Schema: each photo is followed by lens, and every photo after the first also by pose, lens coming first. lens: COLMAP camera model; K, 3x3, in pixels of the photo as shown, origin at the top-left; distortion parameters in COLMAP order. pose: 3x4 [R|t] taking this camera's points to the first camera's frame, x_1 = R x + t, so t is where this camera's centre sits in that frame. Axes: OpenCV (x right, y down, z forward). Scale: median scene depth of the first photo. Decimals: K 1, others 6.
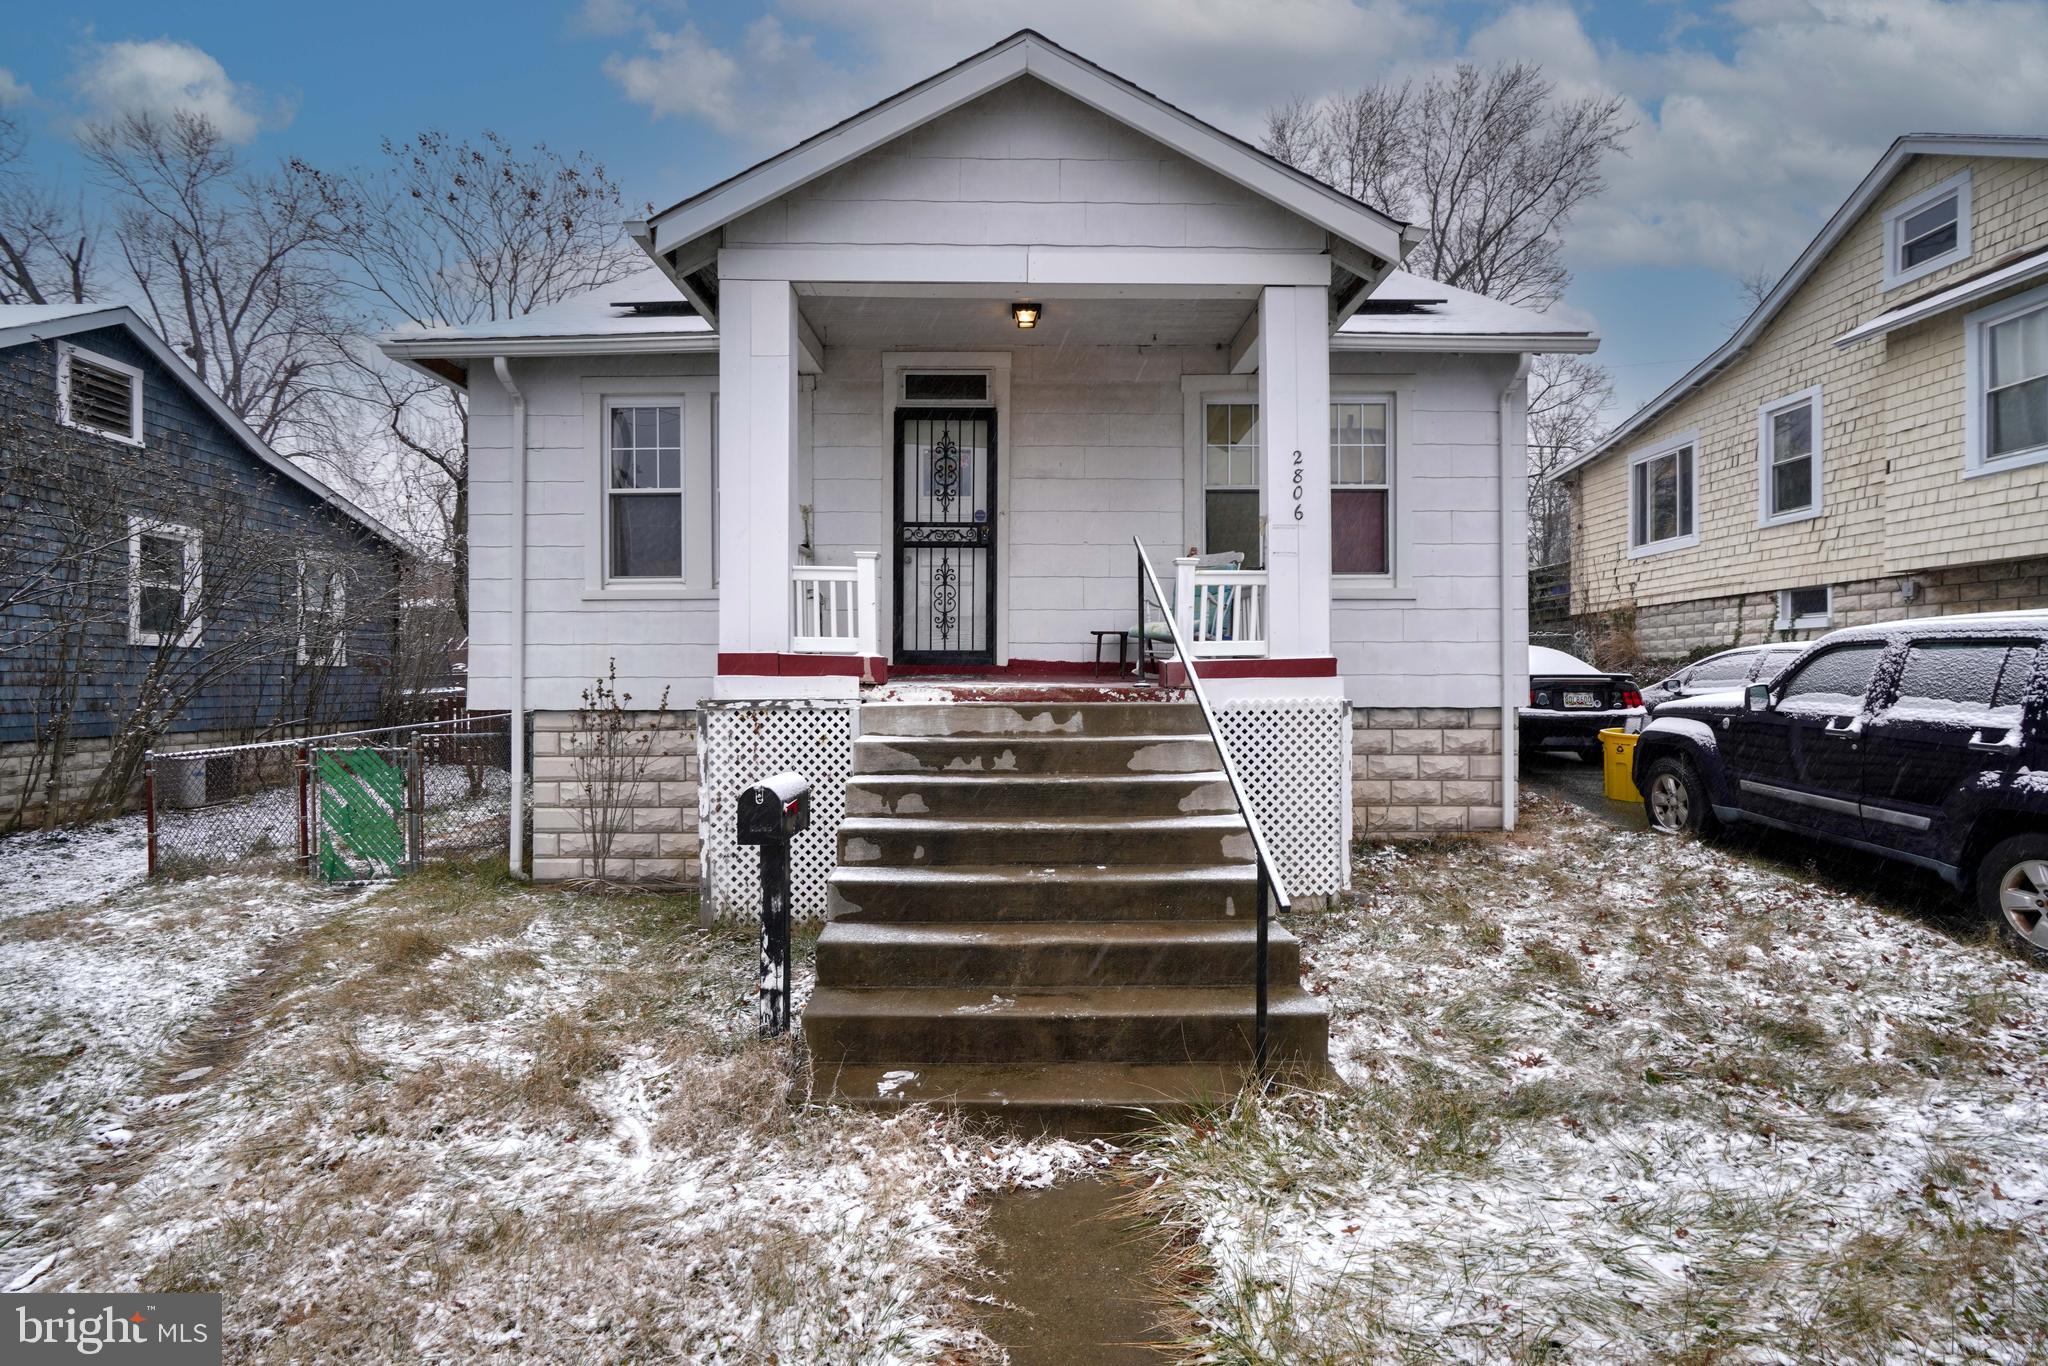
lens RADIAL K [[933.5, 0, 1024.0], [0, 933.5, 683.0], [0, 0, 1]] dist [-0.006283, 0.005417]
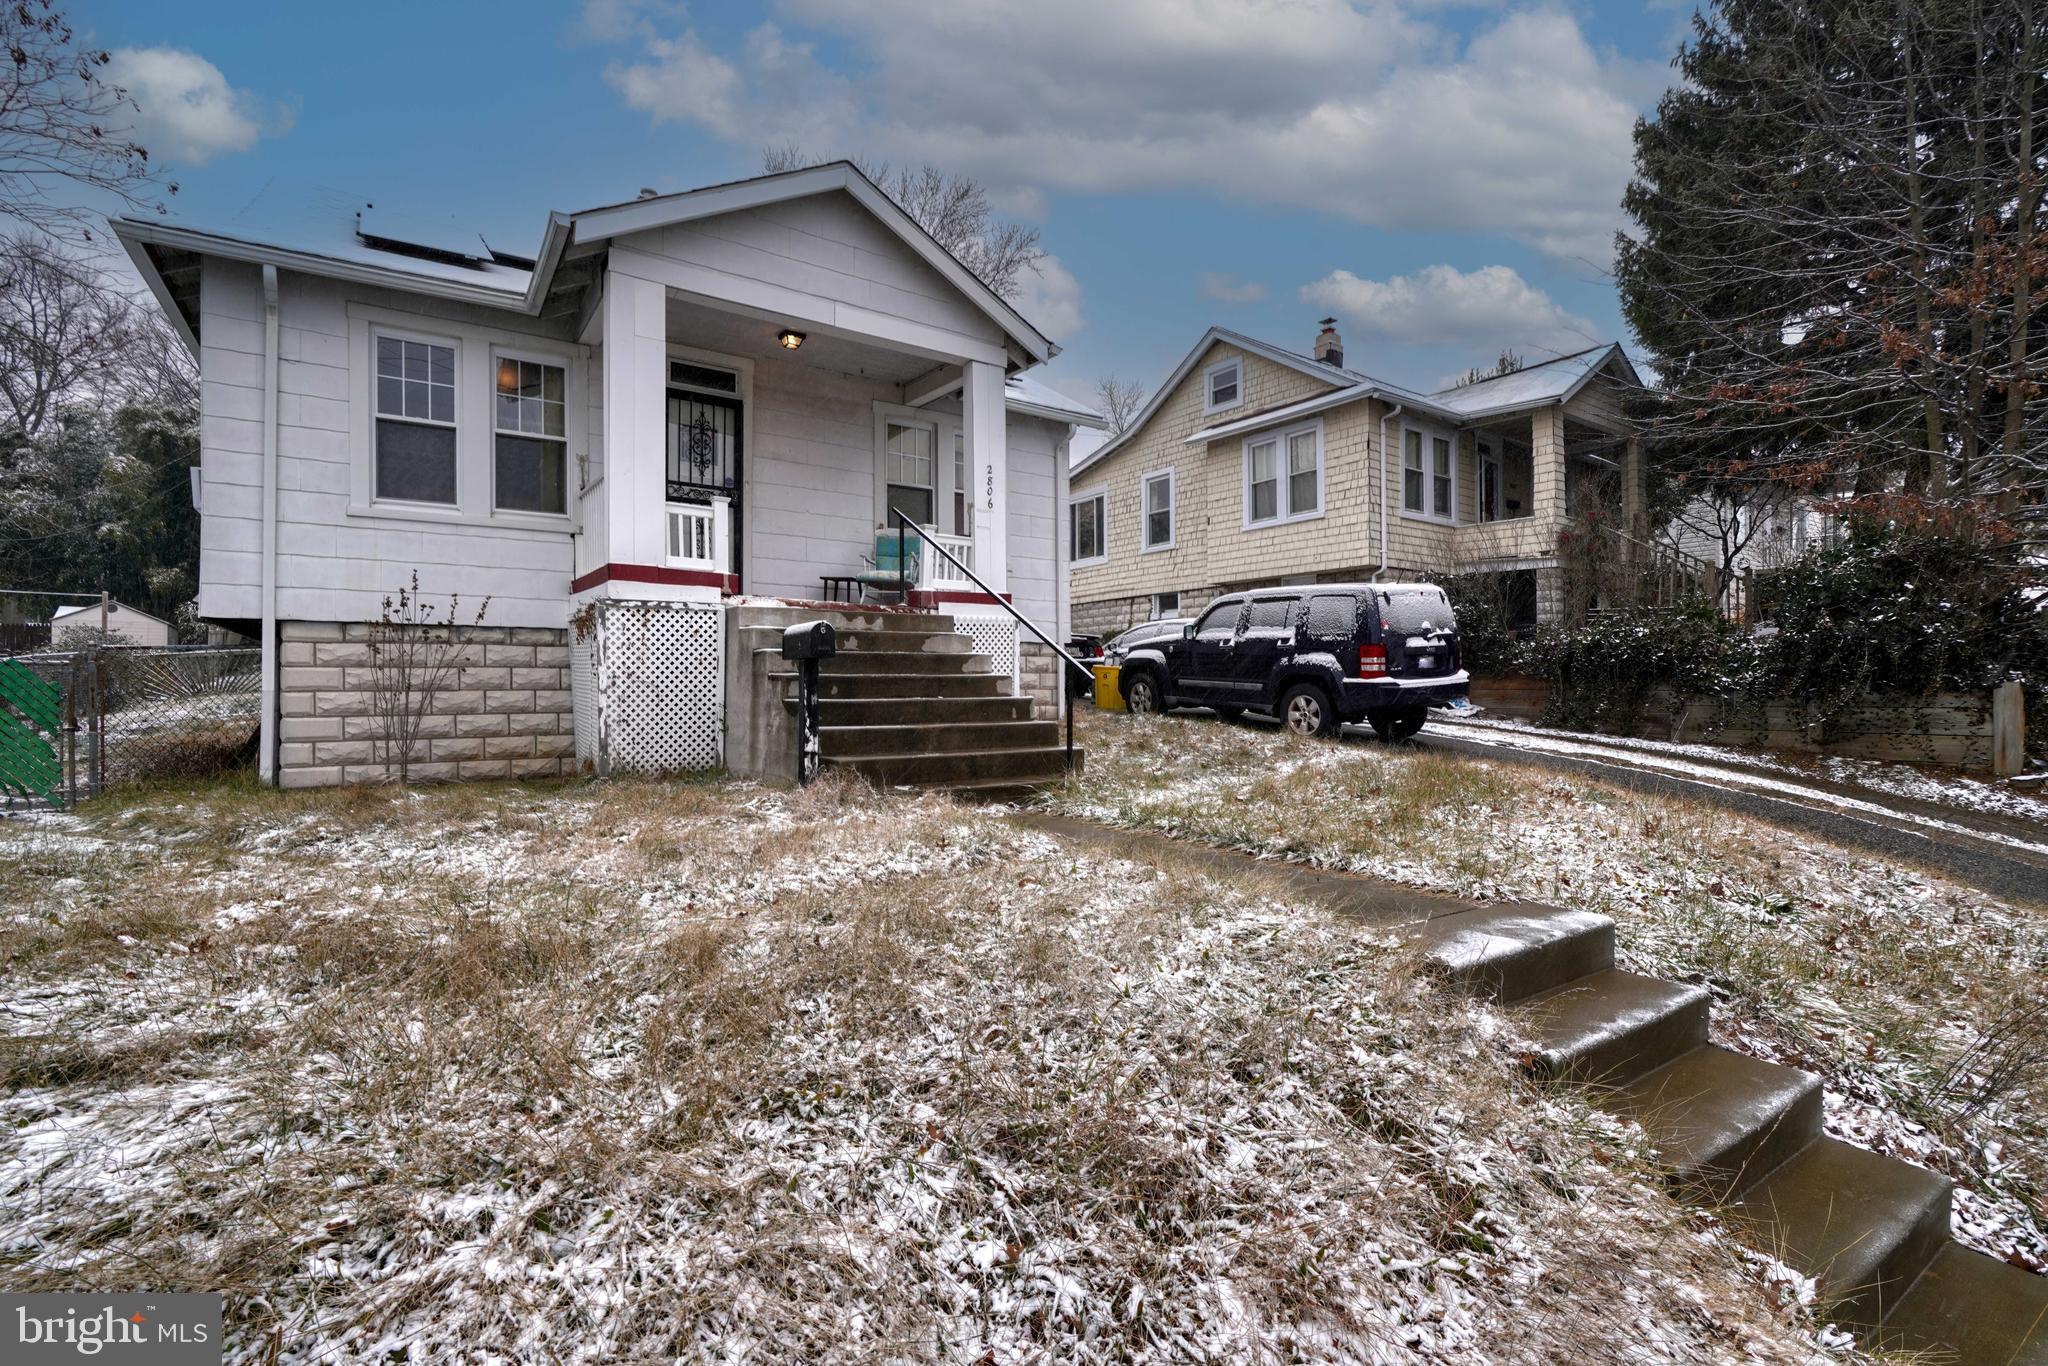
lens RADIAL K [[933.5, 0, 1024.0], [0, 933.5, 683.0], [0, 0, 1]] dist [-0.006283, 0.005417]
pose [[0.822986, 0.001980, 0.568058, -0.458039], [0.004862, 0.999933, -0.010530, 0.116091], [-0.568041, 0.011428, 0.822921, -0.288777]]
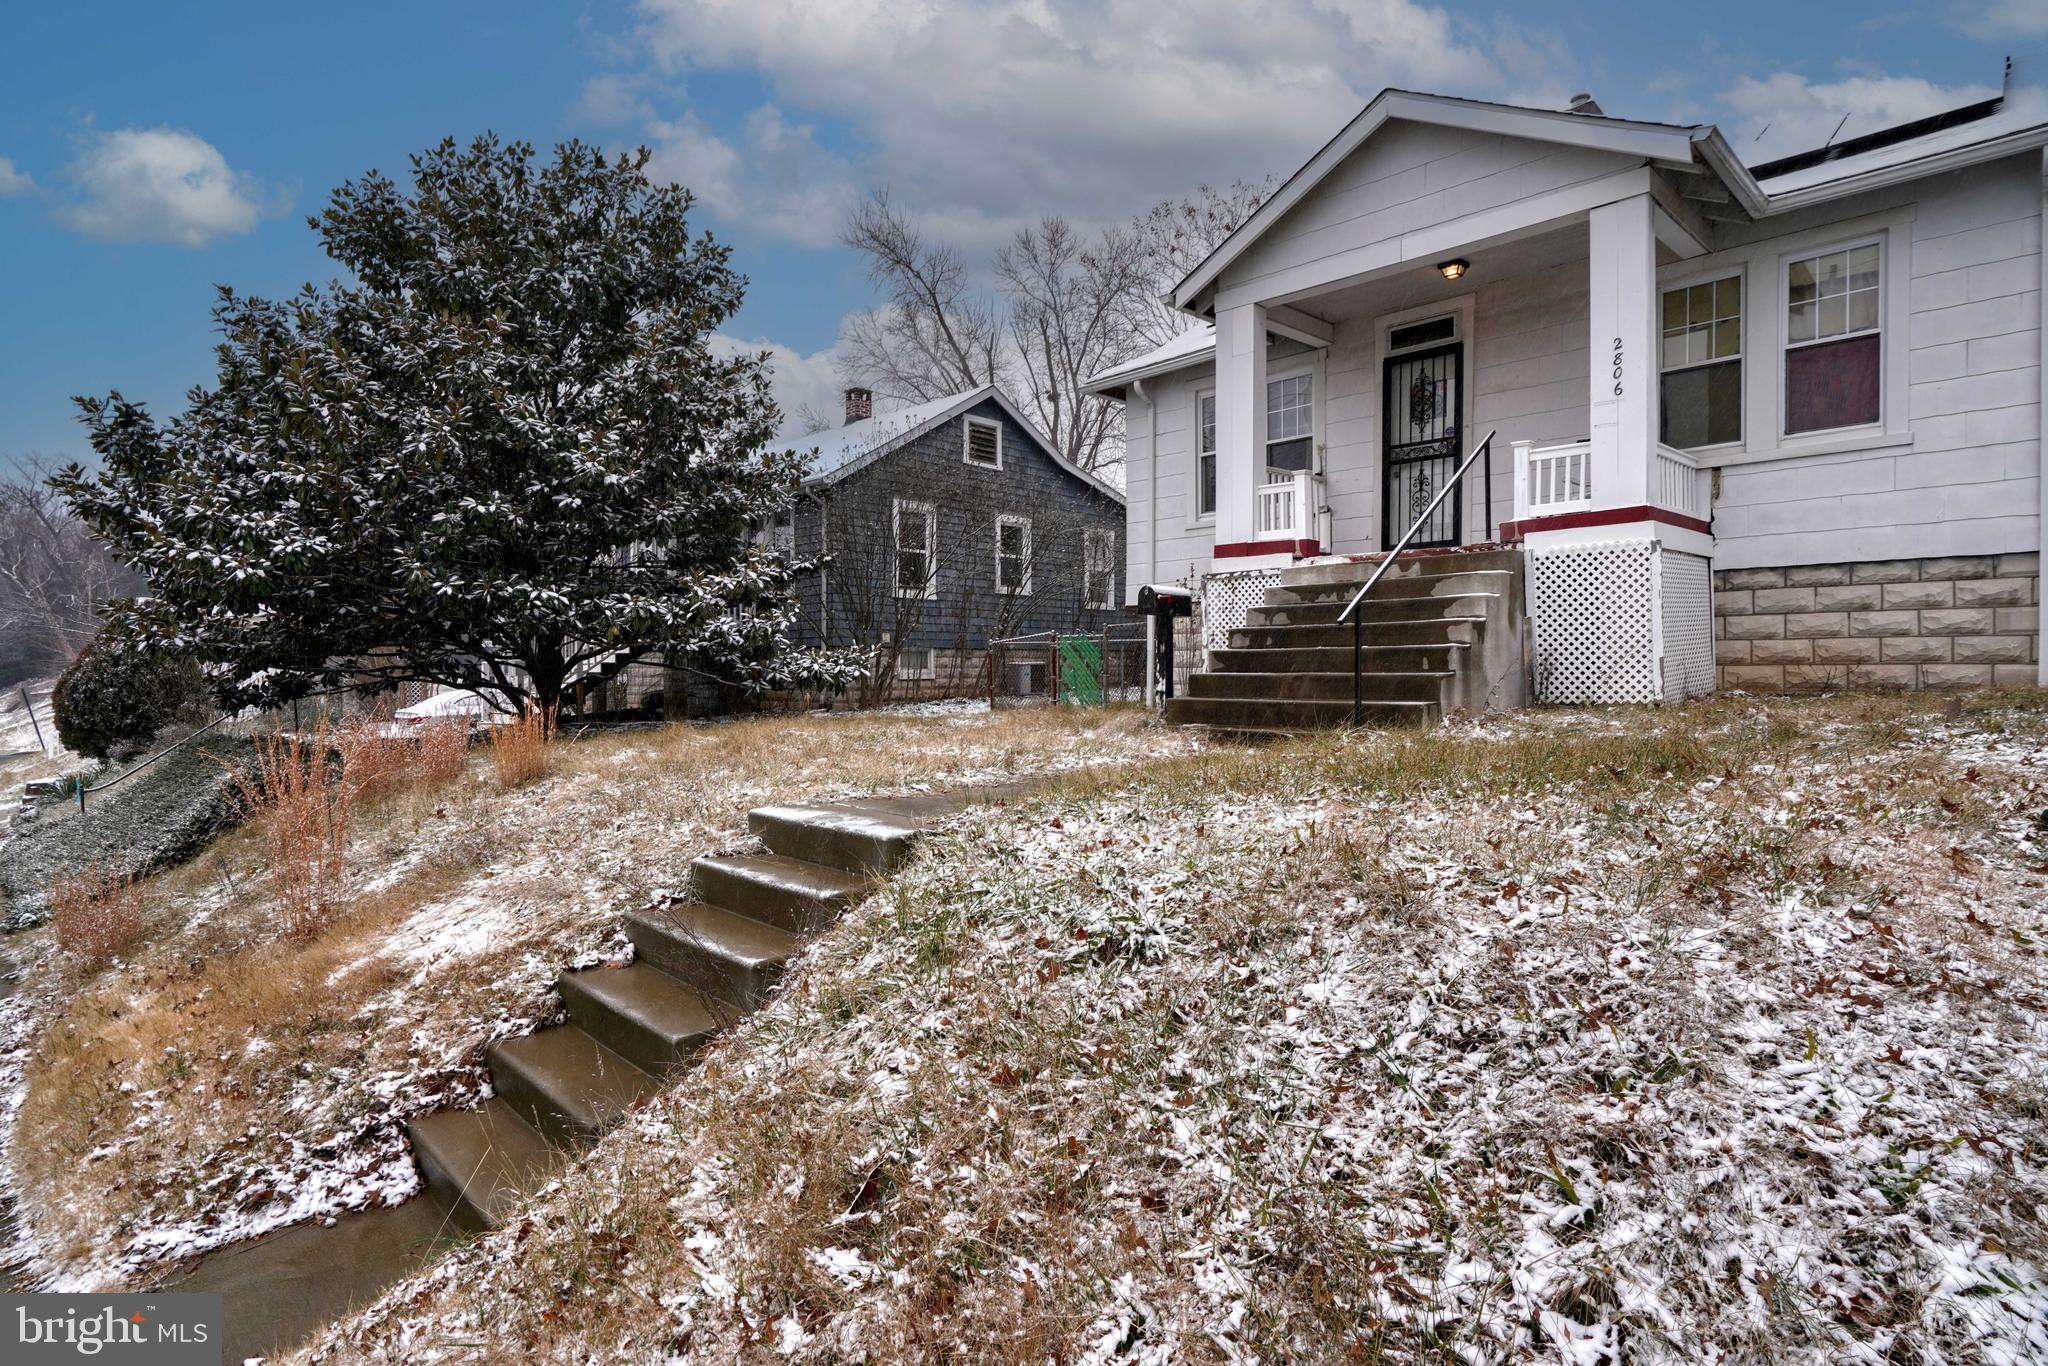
lens RADIAL K [[1048.9, 0, 1024.0], [0, 1048.9, 683.0], [0, 0, 1]] dist [0.022518, -0.000607]
pose [[0.711299, 0.008468, -0.702838, 0.566084], [0.000620, 0.999919, 0.012674, 0.144352], [0.702889, -0.009451, 0.711237, -0.419336]]
